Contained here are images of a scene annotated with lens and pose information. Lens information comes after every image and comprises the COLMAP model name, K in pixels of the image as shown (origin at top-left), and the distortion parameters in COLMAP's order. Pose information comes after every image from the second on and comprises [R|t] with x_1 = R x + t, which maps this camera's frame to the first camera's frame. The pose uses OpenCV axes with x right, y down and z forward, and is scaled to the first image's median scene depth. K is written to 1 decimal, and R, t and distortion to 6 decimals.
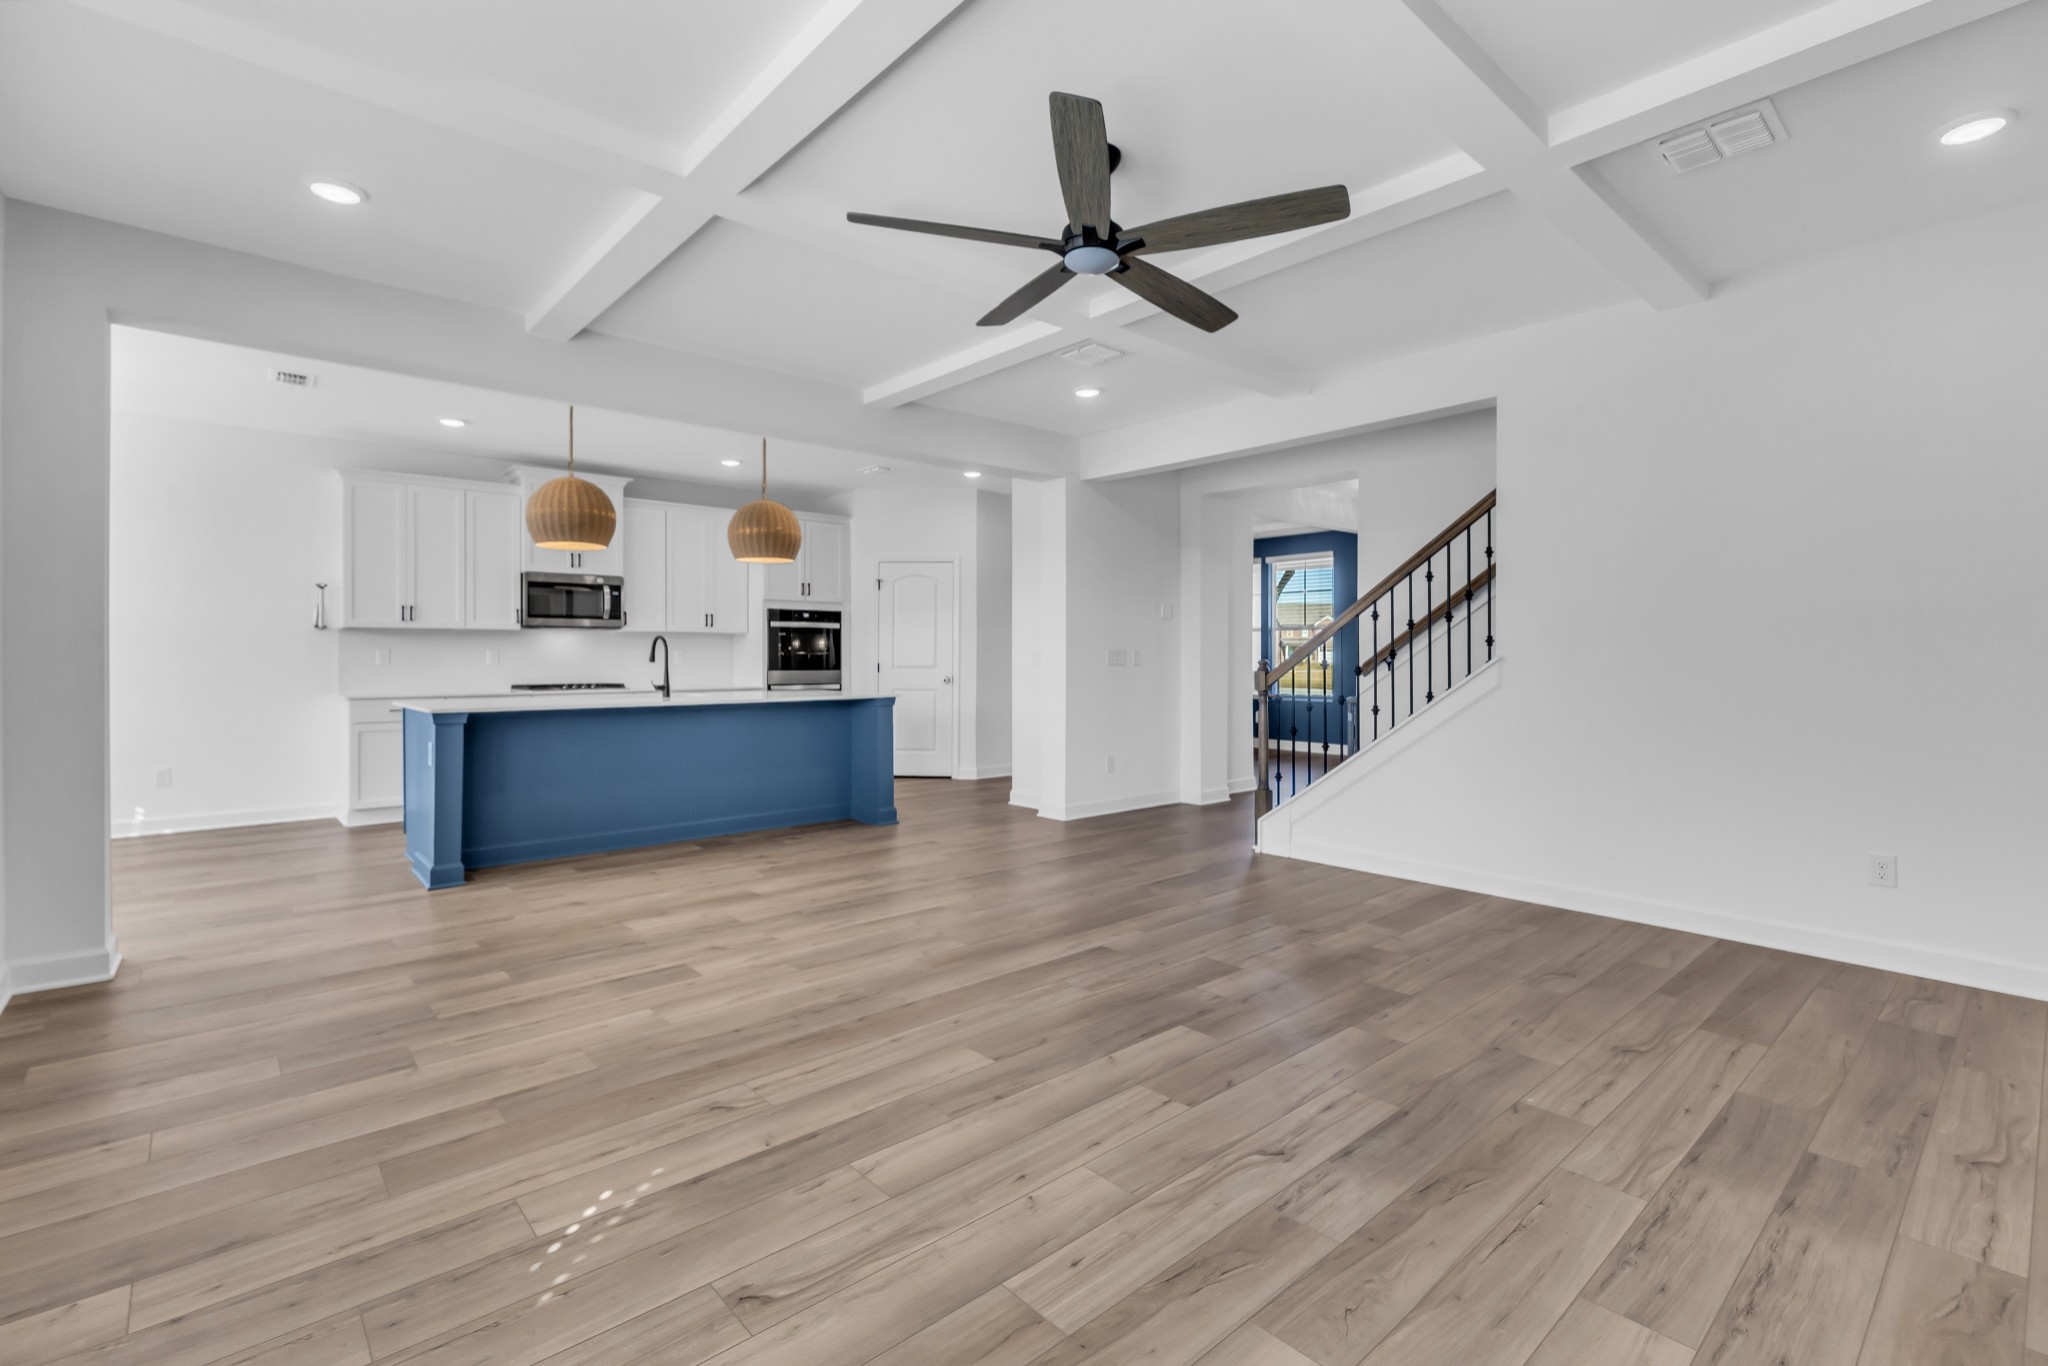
lens RADIAL K [[928.9, 0, 1005.6], [0, 928.9, 672.3], [0, 0, 1]] dist [0.005457, 0.000089]
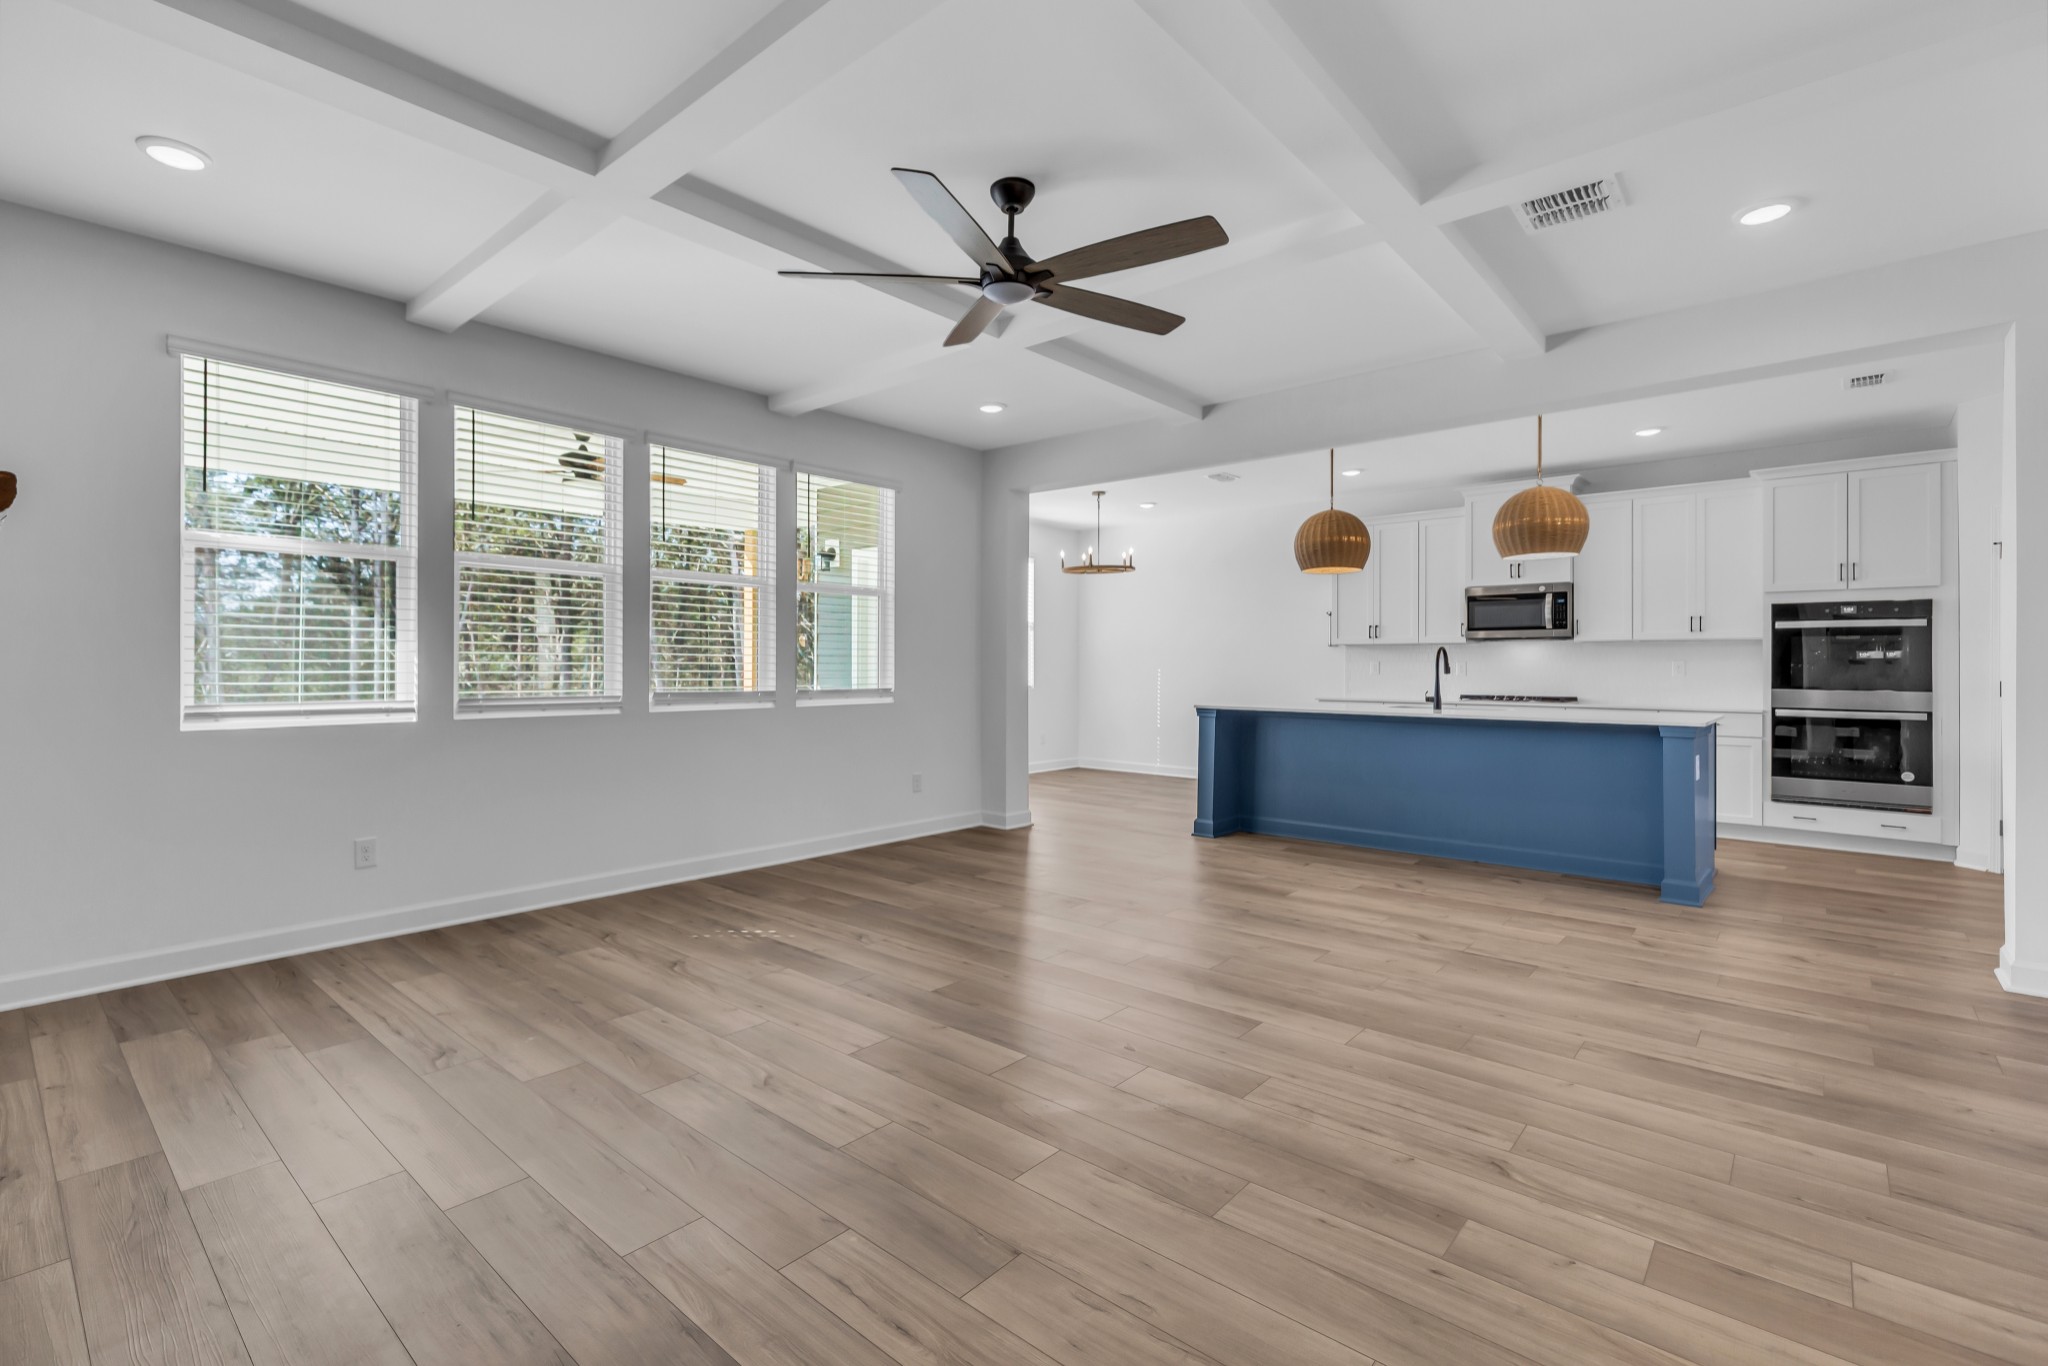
lens RADIAL K [[928.9, 0, 1008.3], [0, 928.9, 669.4], [0, 0, 1]] dist [0.005457, 0.000089]
pose [[0.126217, 0.003959, -0.991995, 0.618284], [-0.020553, 0.999788, 0.001375, -0.008287], [0.991790, 0.020215, 0.126272, 0.468957]]
